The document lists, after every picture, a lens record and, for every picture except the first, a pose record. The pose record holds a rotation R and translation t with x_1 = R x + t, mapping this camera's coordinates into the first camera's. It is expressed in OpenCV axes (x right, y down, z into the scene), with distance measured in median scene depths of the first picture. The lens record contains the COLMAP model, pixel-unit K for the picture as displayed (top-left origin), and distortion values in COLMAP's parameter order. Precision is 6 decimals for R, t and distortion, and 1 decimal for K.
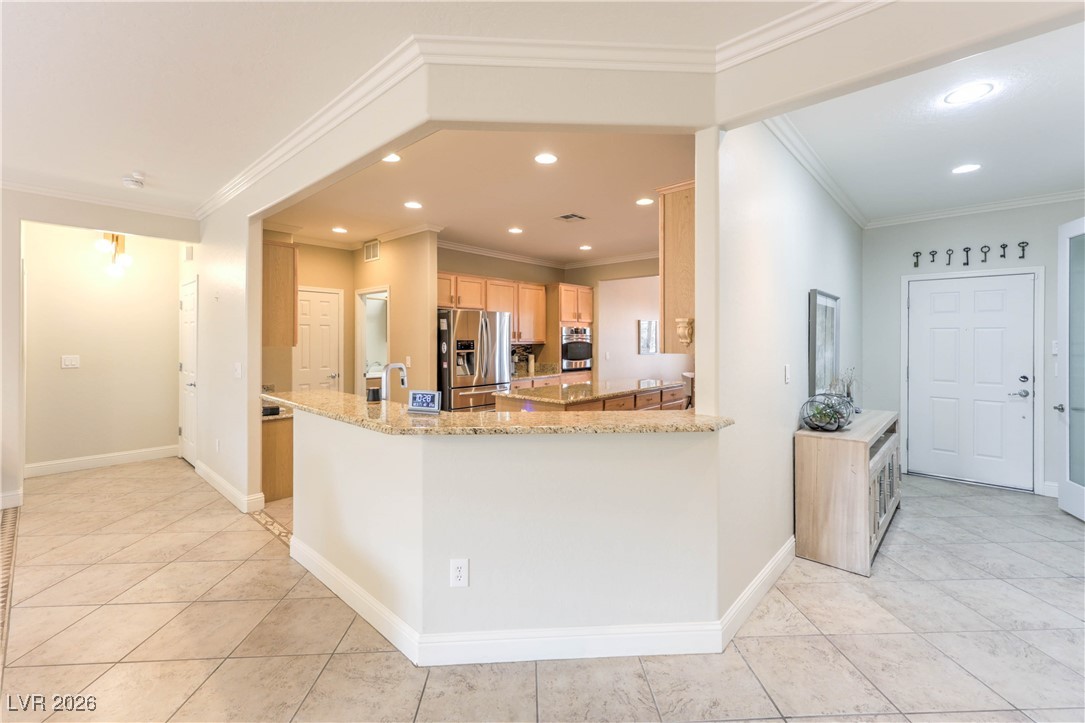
lens RADIAL K [[452.4, 0, 552.8], [0, 452.4, 341.3], [0, 0, 1]] dist [0.007502, -0.001564]
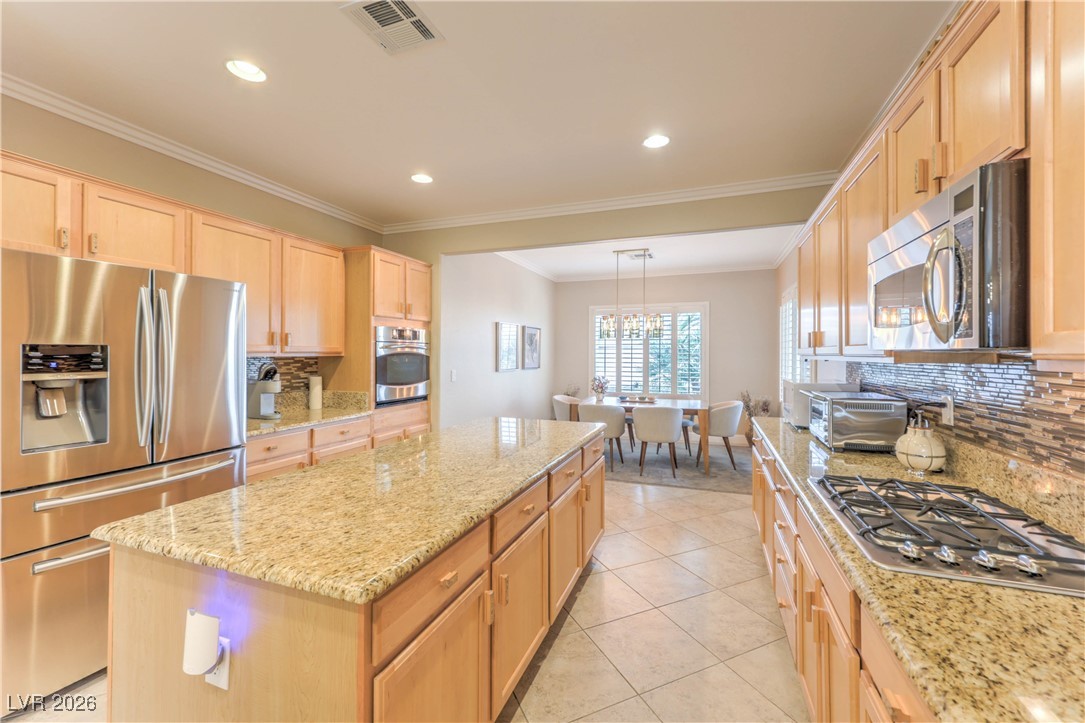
lens RADIAL K [[452.4, 0, 548.6], [0, 452.4, 351.7], [0, 0, 1]] dist [0.007502, -0.001564]
pose [[0.926818, 0.002968, 0.375499, 0.012783], [0.000435, 0.999960, -0.008977, 0.007686], [-0.375511, 0.008483, 0.926779, 0.643627]]
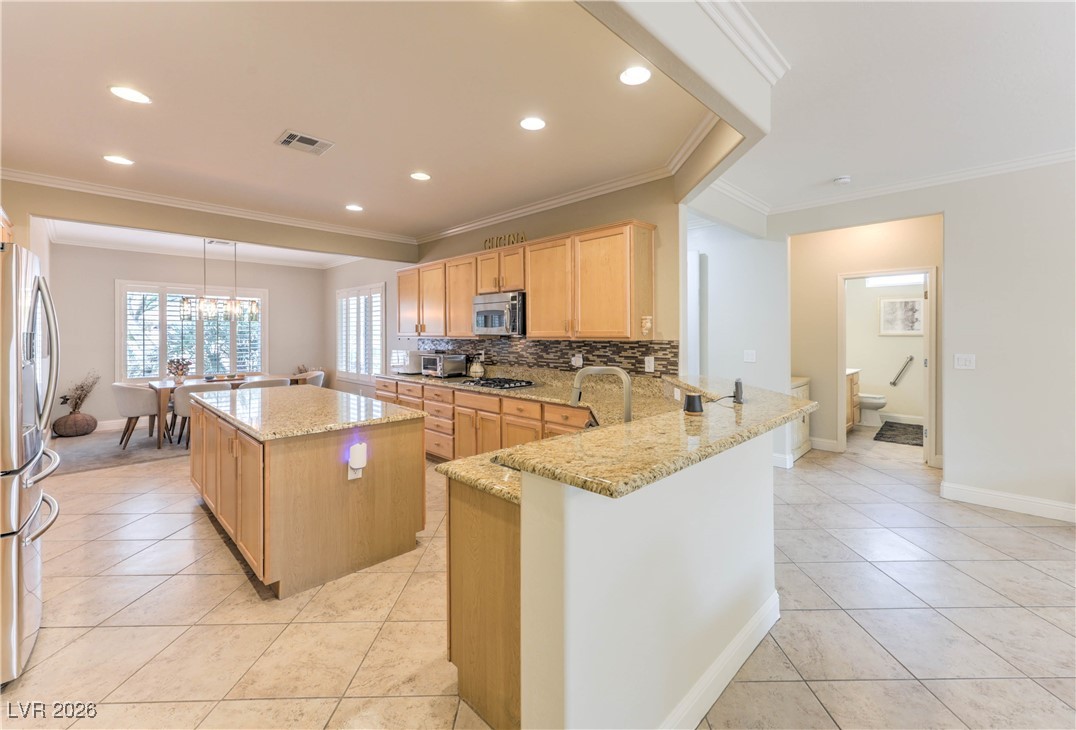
lens RADIAL K [[450.7, 0, 557.7], [0, 450.7, 334.1], [0, 0, 1]] dist [0.002458, 0.000471]
pose [[0.049329, -0.001405, 0.998782, -0.638496], [0.005415, 0.999985, 0.001139, 0.001595], [-0.998768, 0.005352, 0.049335, 0.641708]]
